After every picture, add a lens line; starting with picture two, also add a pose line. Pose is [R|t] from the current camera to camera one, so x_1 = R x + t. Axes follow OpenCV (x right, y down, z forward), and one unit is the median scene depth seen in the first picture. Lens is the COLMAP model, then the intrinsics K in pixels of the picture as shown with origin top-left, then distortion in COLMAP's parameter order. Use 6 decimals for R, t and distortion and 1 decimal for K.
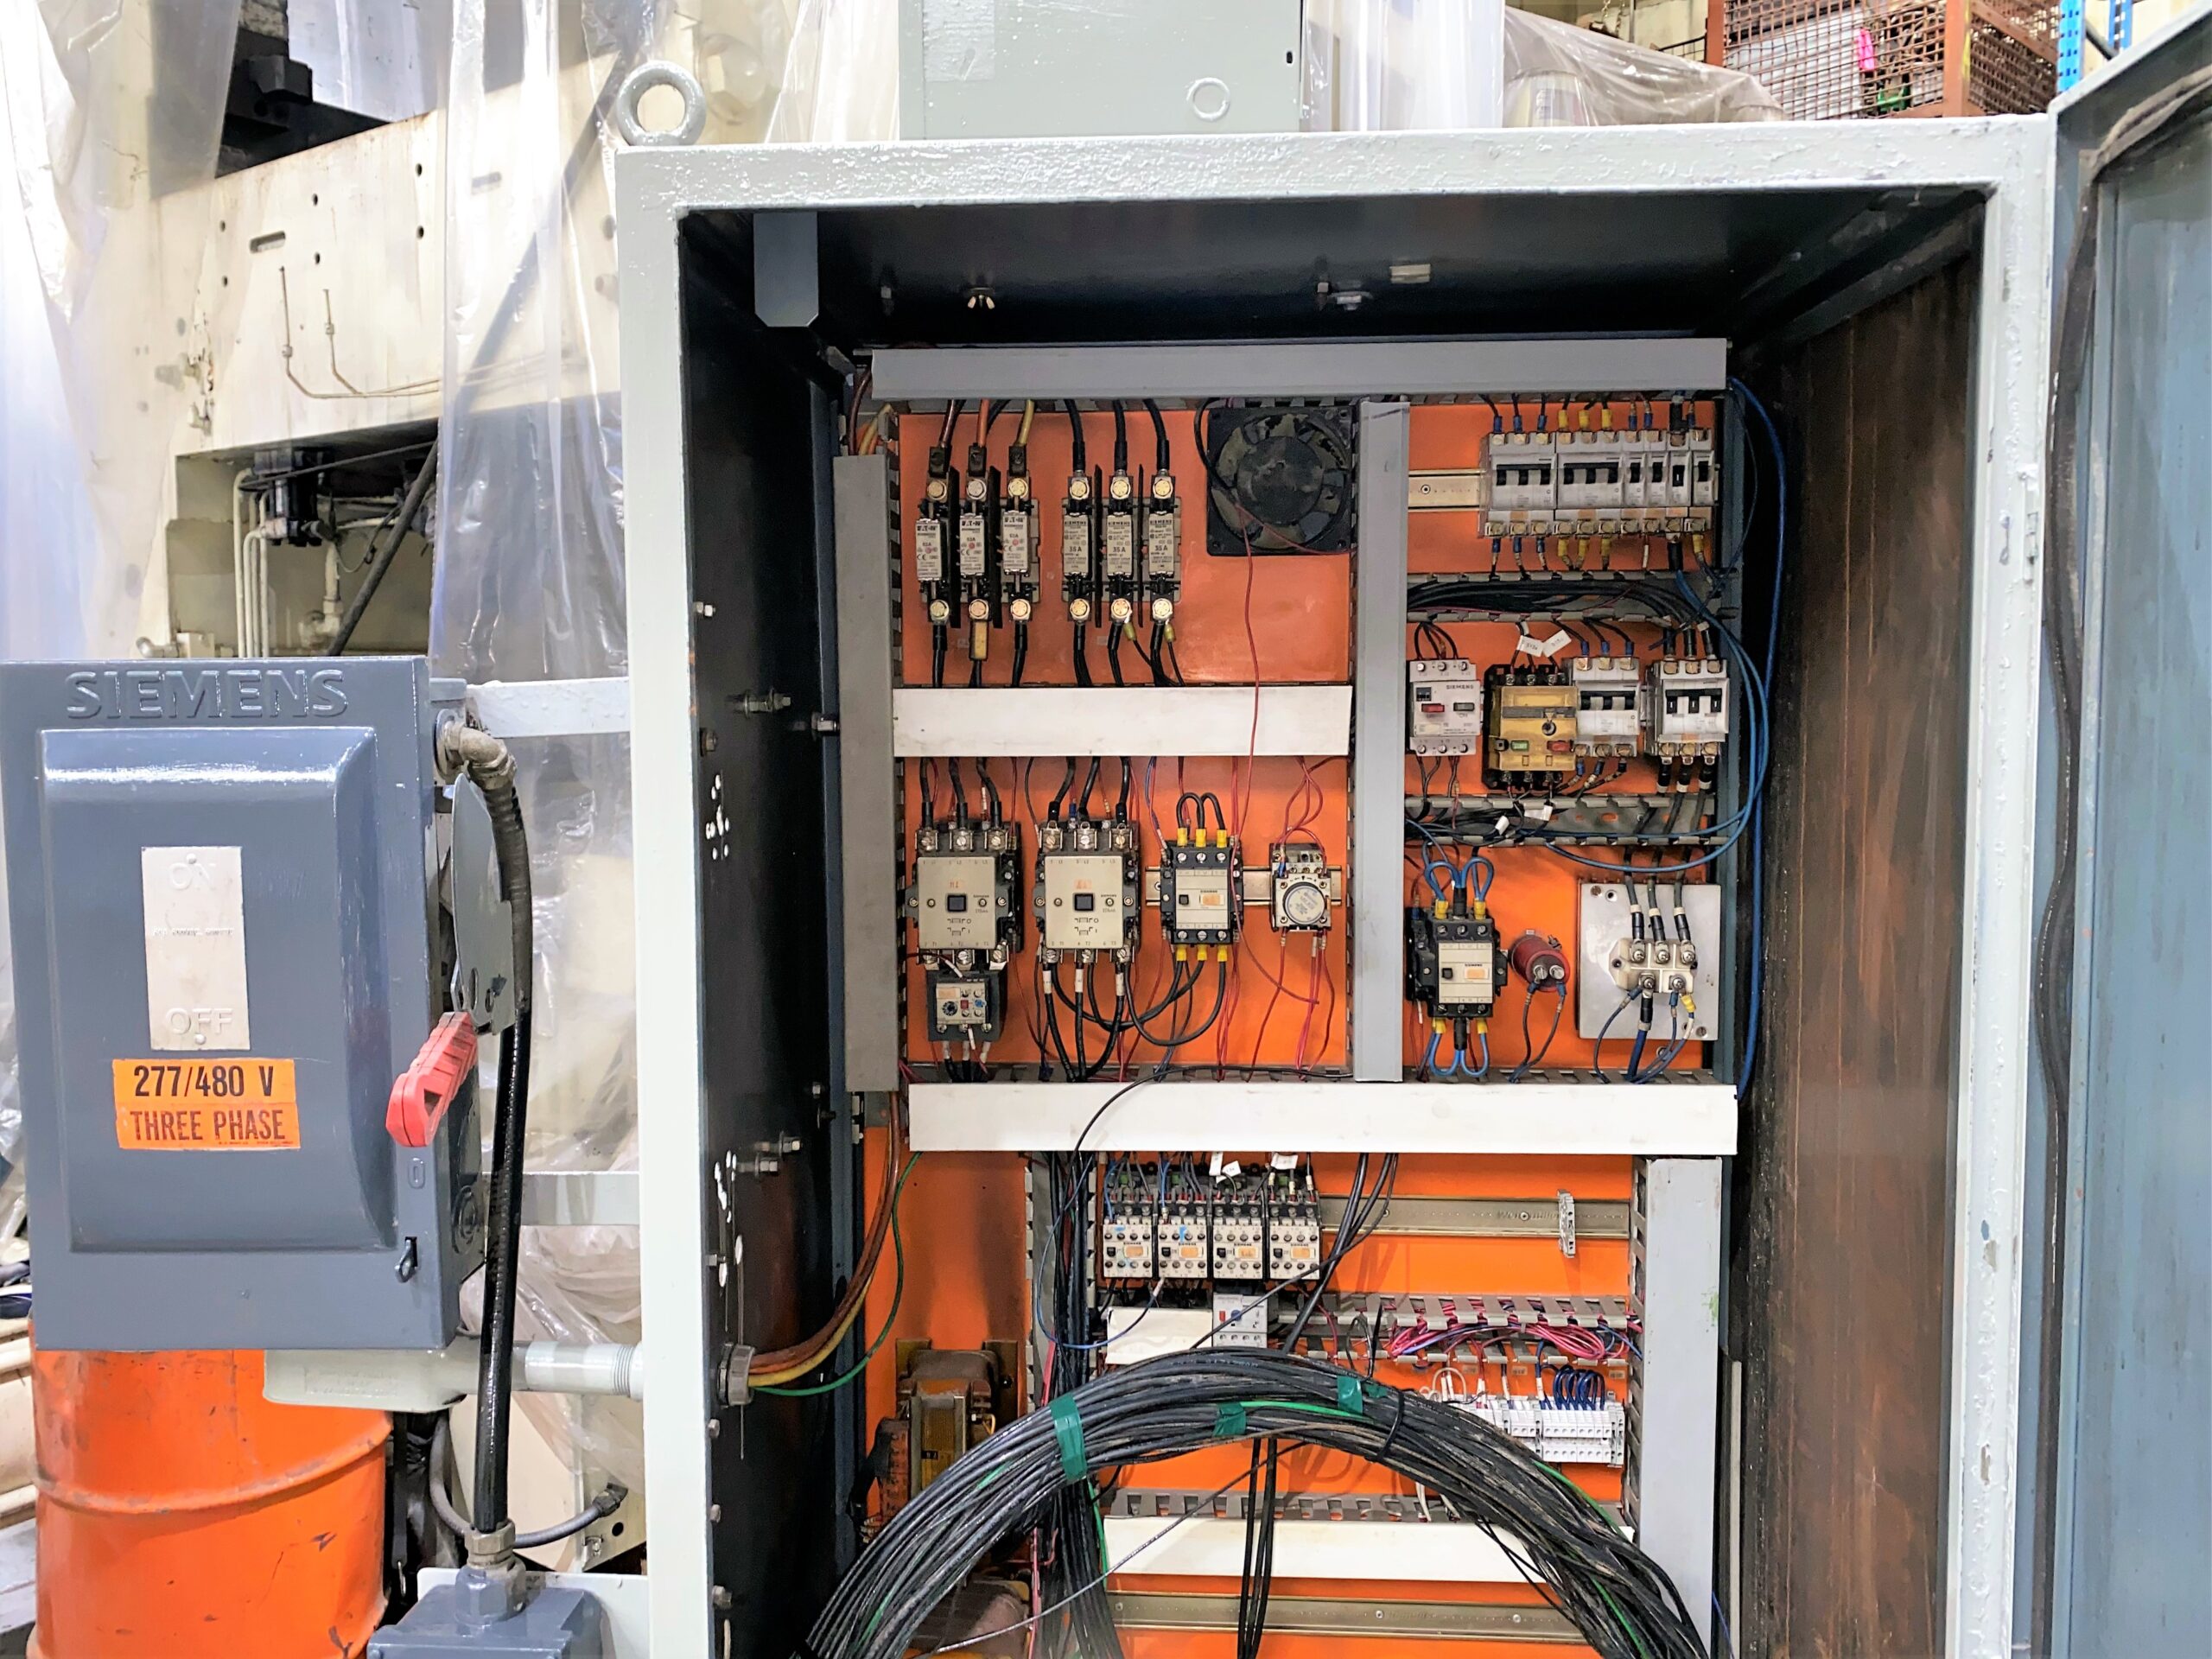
lens RADIAL K [[1779.6, 0, 1083.6], [0, 1779.6, 794.9], [0, 0, 1]] dist [0.085333, -0.142958]
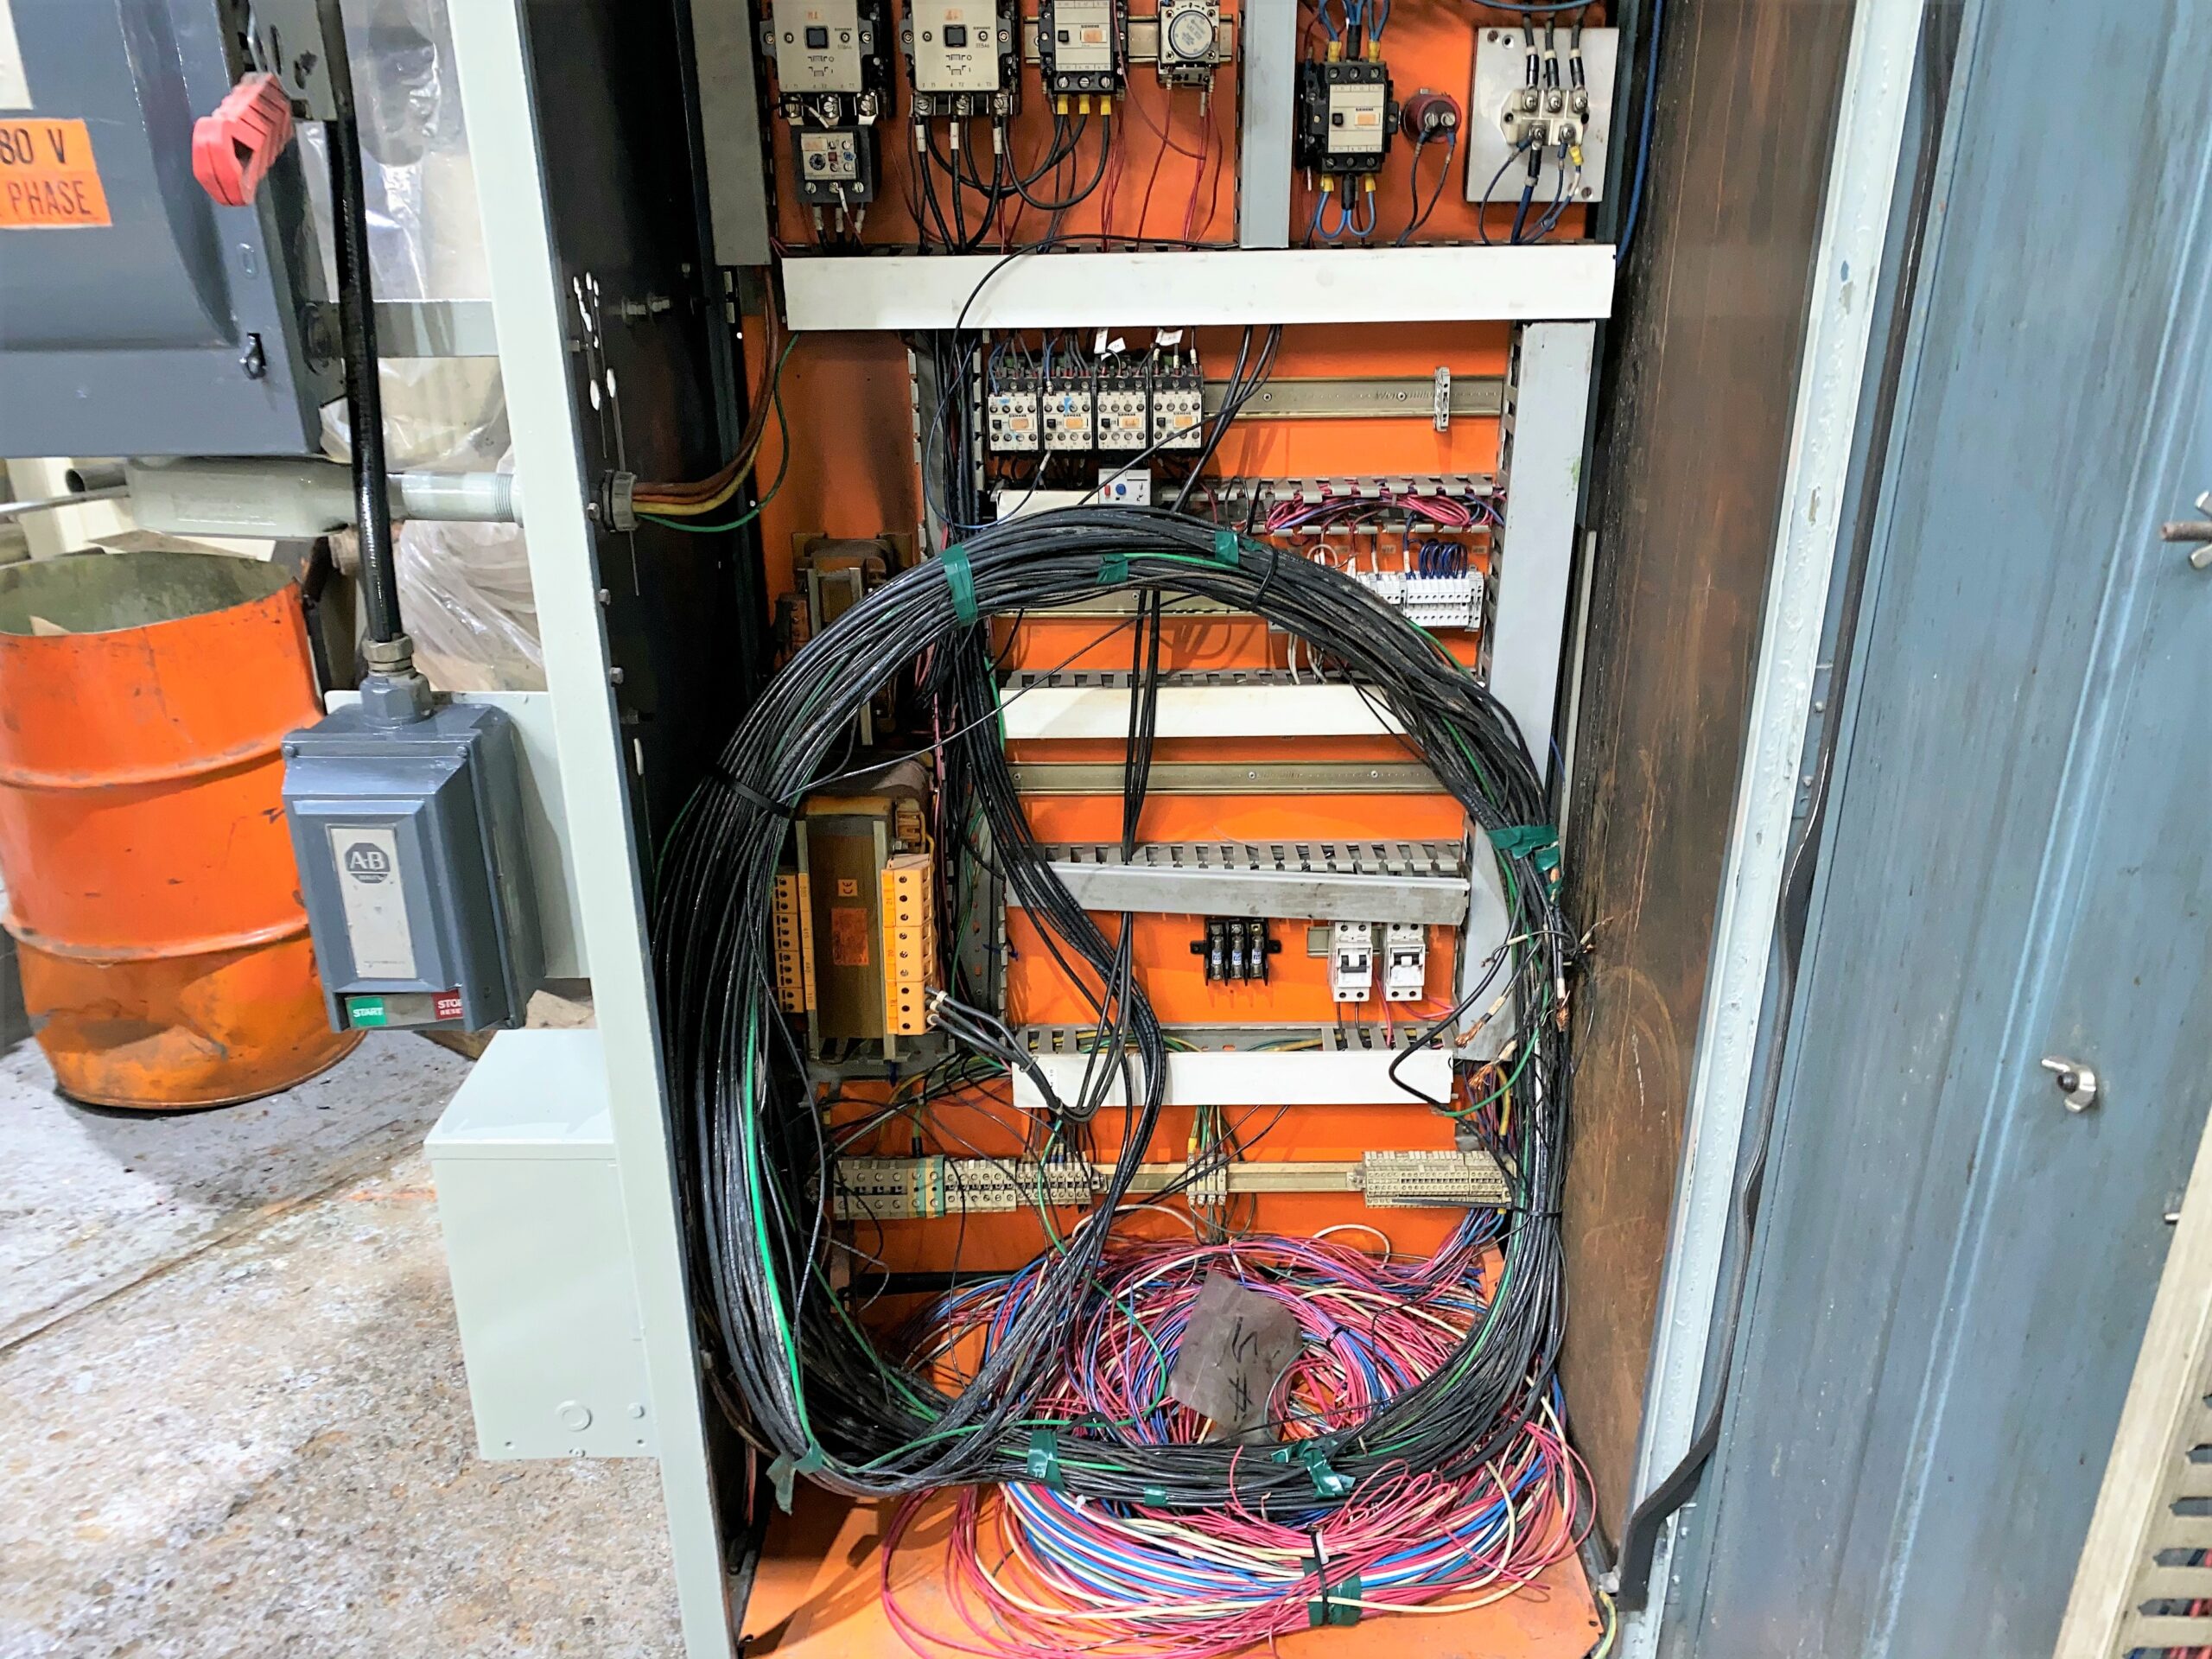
lens RADIAL K [[1703.3, 0, 1129.8], [0, 1703.3, 834.4], [0, 0, 1]] dist [0.072729, -0.115282]
pose [[0.997041, -0.029037, 0.071179, 0.014437], [0.003433, 0.941812, 0.336122, 0.146549], [-0.076798, -0.334883, 0.939125, 0.009761]]
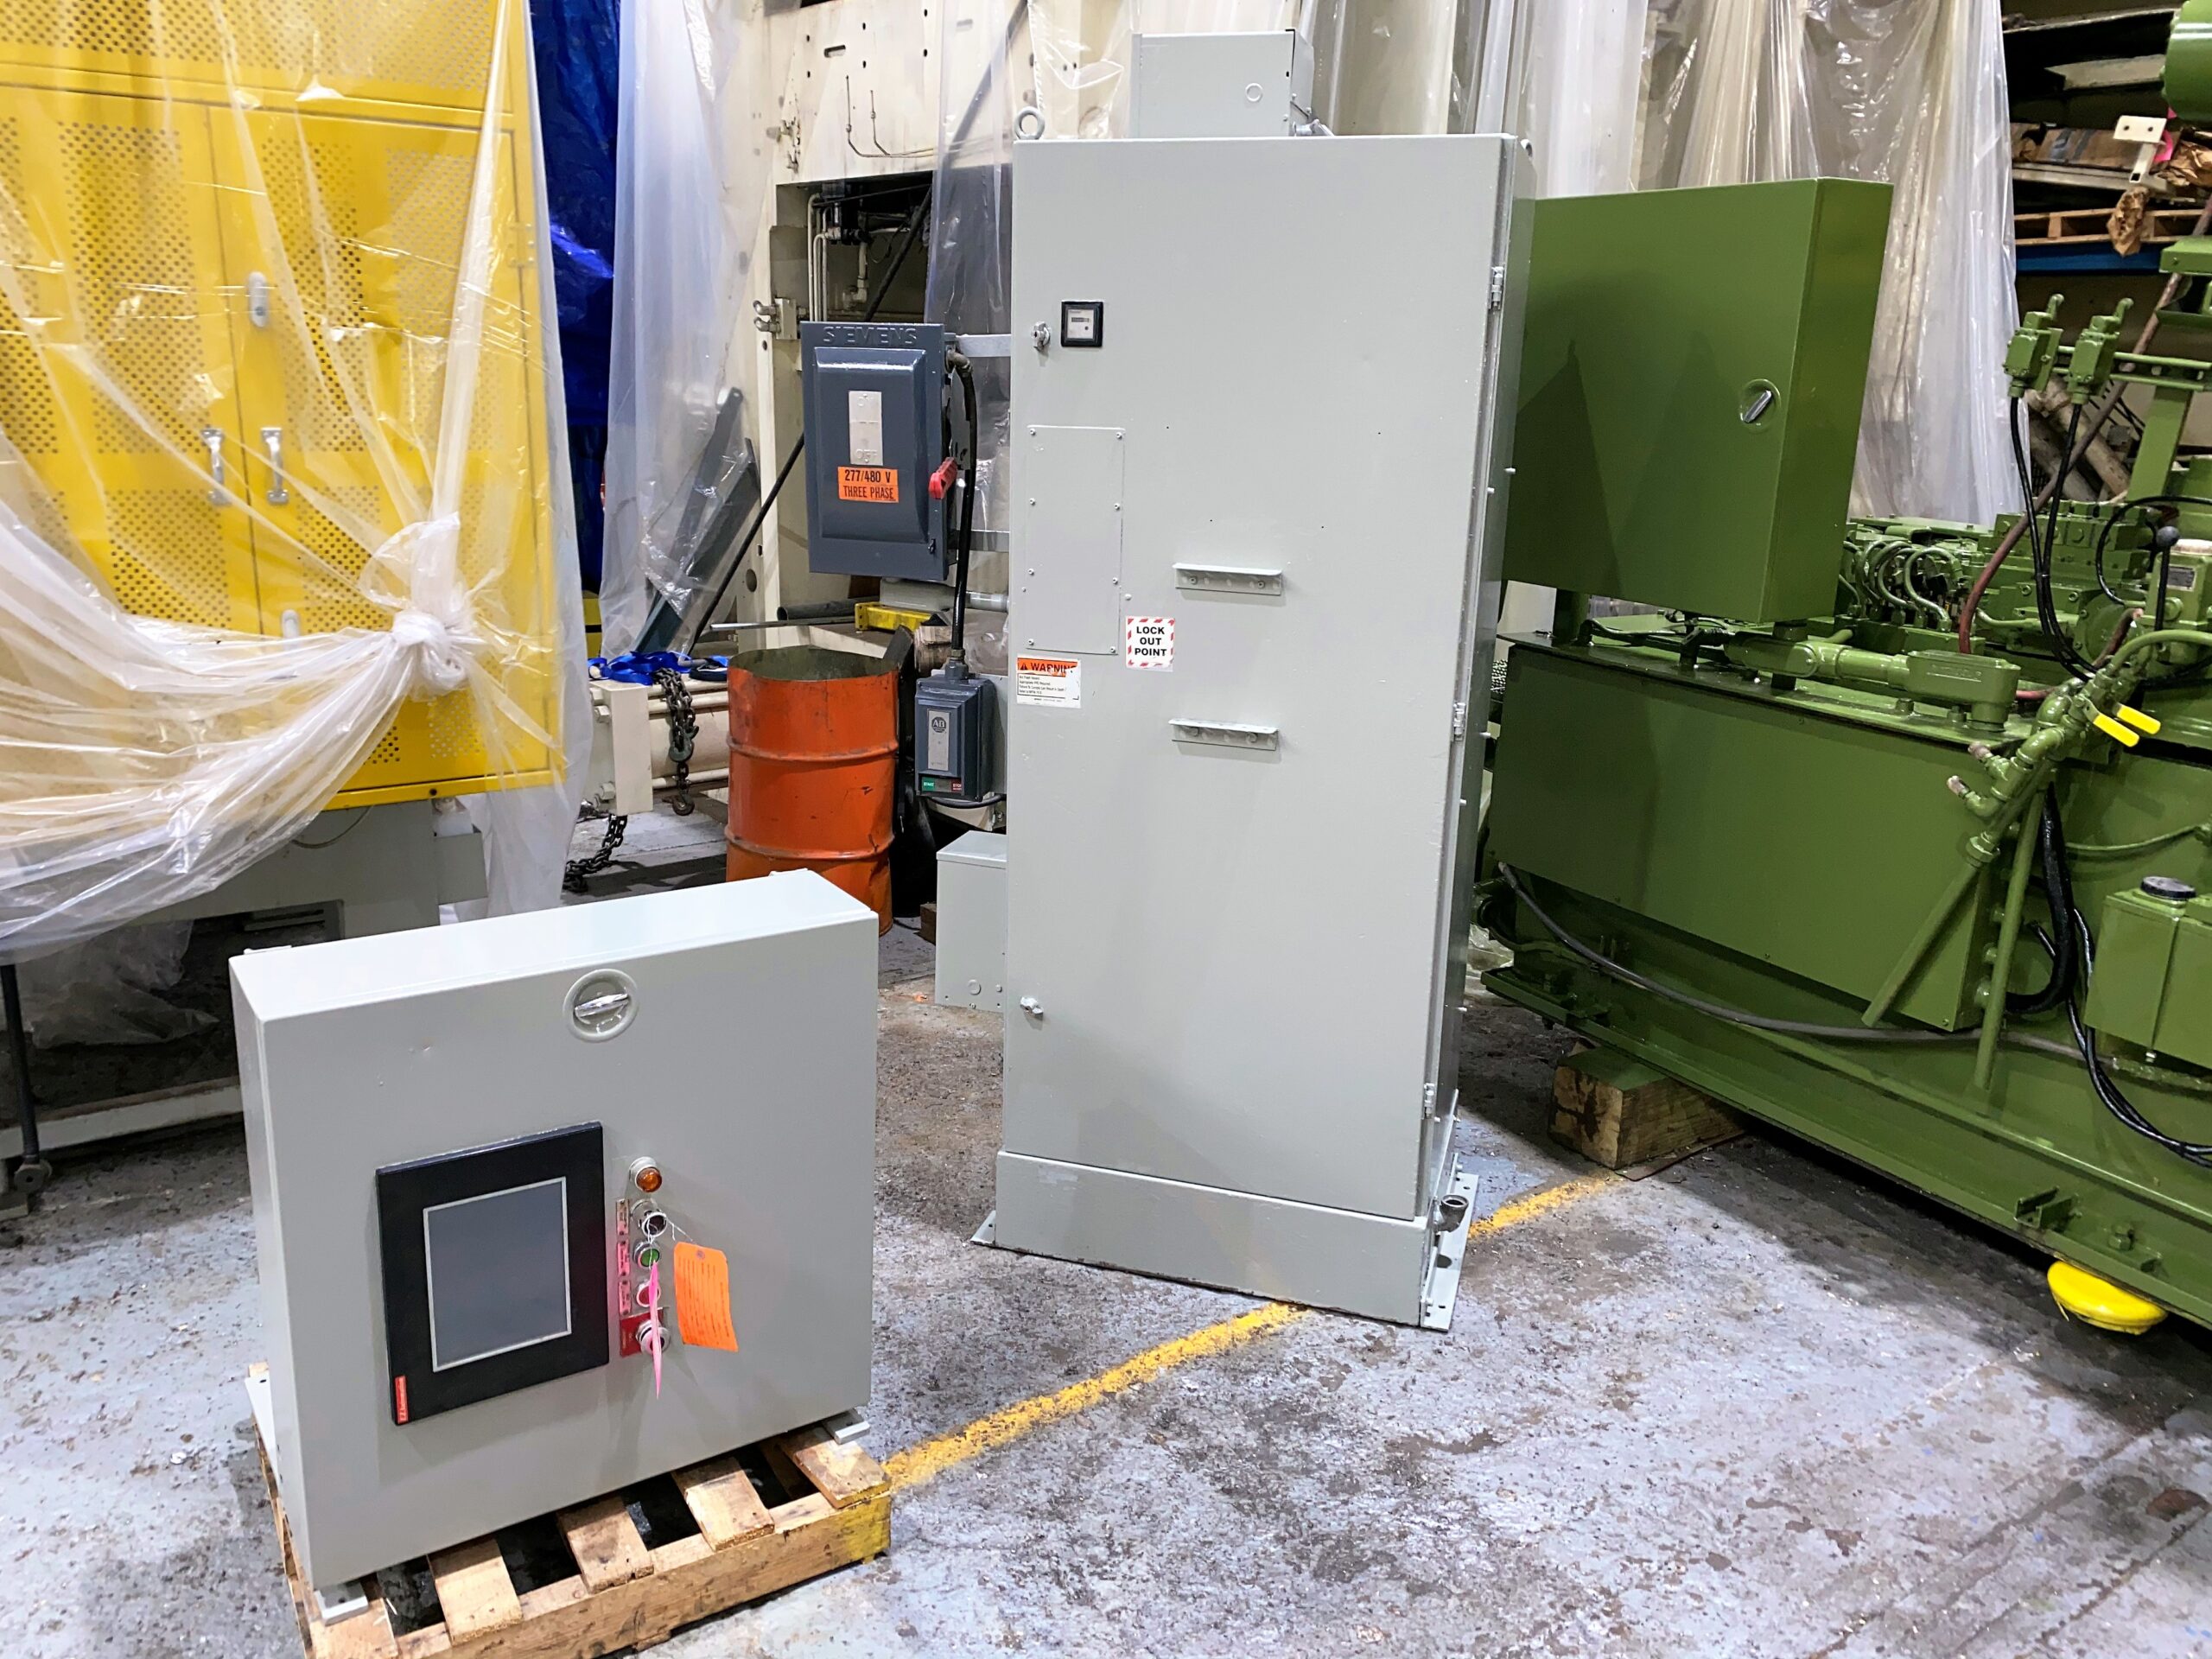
lens RADIAL K [[1719.9, 0, 1096.4], [0, 1719.9, 828.3], [0, 0, 1]] dist [0.095088, -0.153150]
pose [[0.972397, 0.090100, -0.215236, 0.388743], [-0.043653, 0.976400, 0.211514, 0.080327], [0.229213, -0.196280, 0.953381, -1.256059]]
